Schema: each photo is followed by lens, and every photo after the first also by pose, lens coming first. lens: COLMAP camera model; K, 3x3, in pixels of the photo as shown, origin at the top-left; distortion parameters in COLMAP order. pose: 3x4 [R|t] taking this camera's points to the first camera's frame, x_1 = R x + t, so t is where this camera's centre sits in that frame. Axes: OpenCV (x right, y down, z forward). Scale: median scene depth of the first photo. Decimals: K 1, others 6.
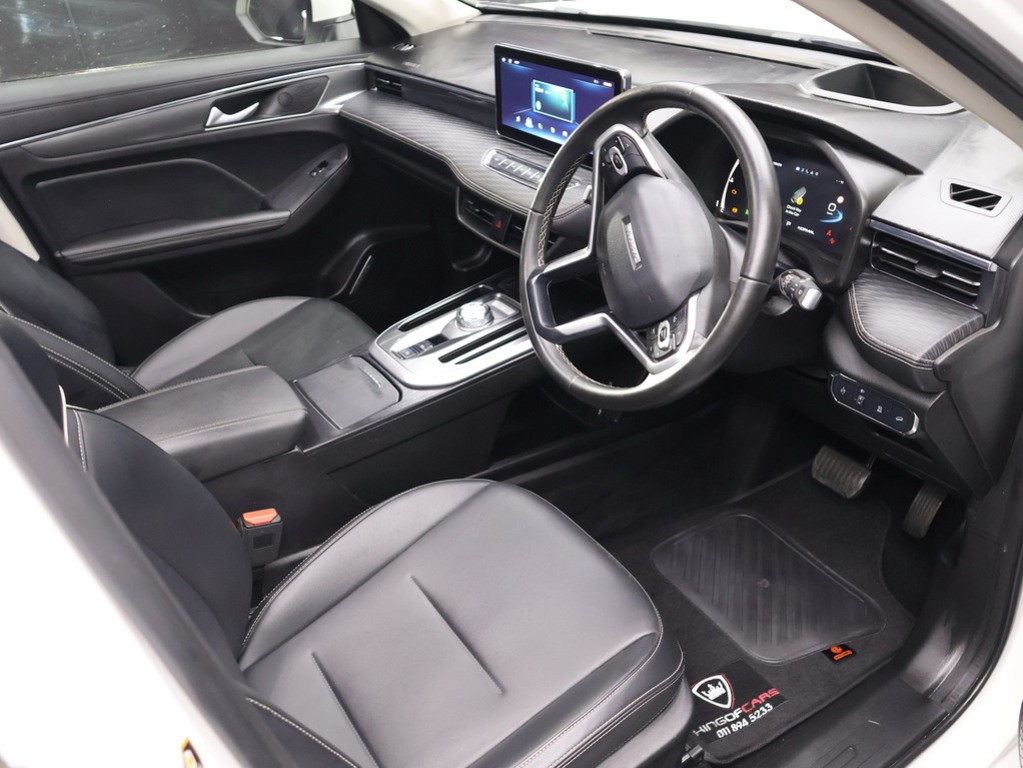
lens RADIAL K [[860.4, 0, 511.5], [0, 860.4, 384.0], [0, 0, 1]] dist [-0.009859, 0.002747]
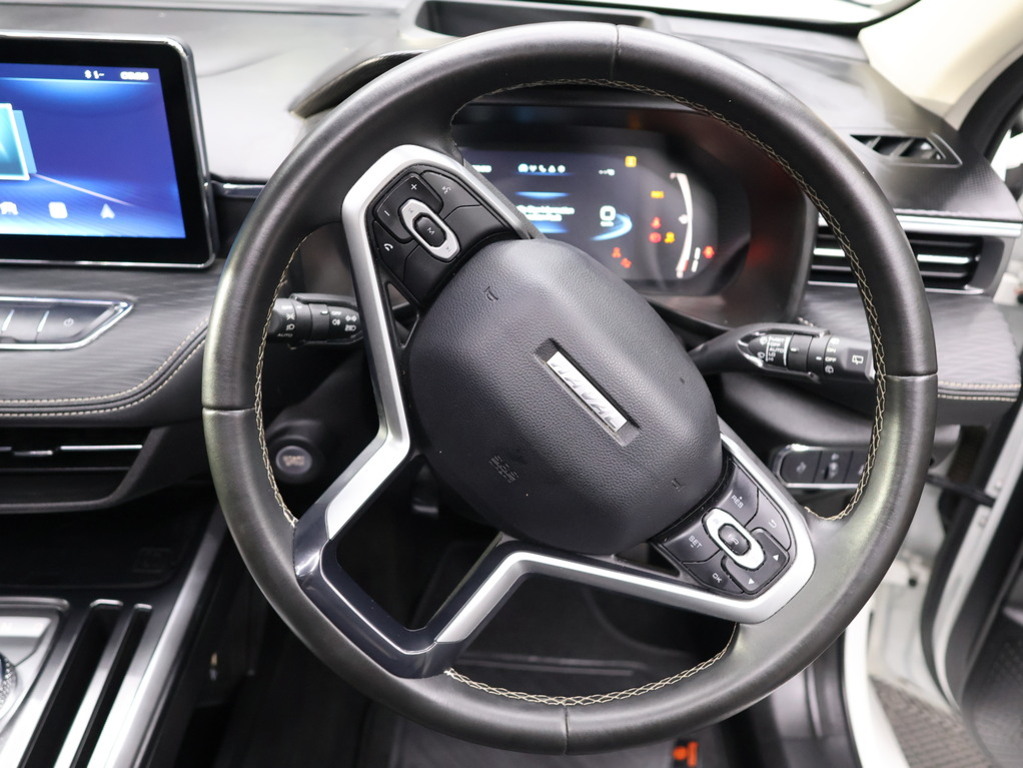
lens RADIAL K [[873.1, 0, 511.5], [0, 873.1, 384.0], [0, 0, 1]] dist [-0.008260, -0.002019]
pose [[0.541639, -0.384668, 0.747434, -0.175999], [0.376890, 0.905905, 0.193107, -0.218058], [-0.751386, 0.177107, 0.635651, 0.596753]]
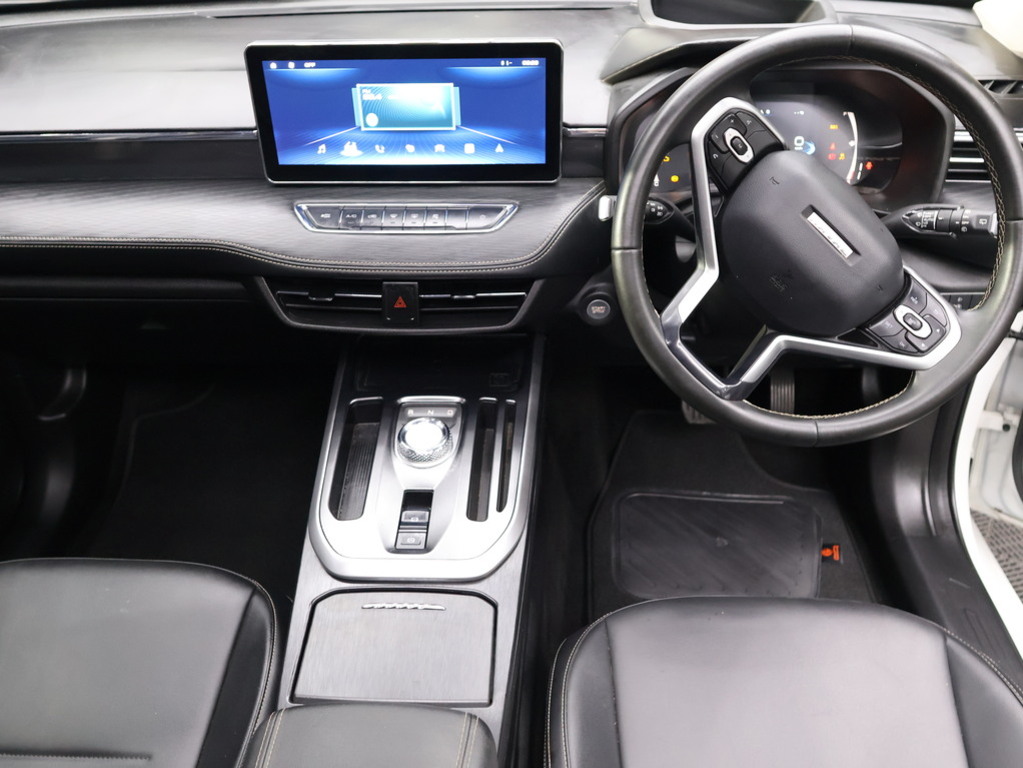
lens RADIAL K [[860.4, 0, 511.5], [0, 860.4, 384.0], [0, 0, 1]] dist [-0.009859, 0.002747]
pose [[0.588319, -0.430119, 0.684747, -0.508355], [0.409436, 0.888676, 0.206438, -0.262361], [-0.697311, 0.158909, 0.698931, 0.543581]]
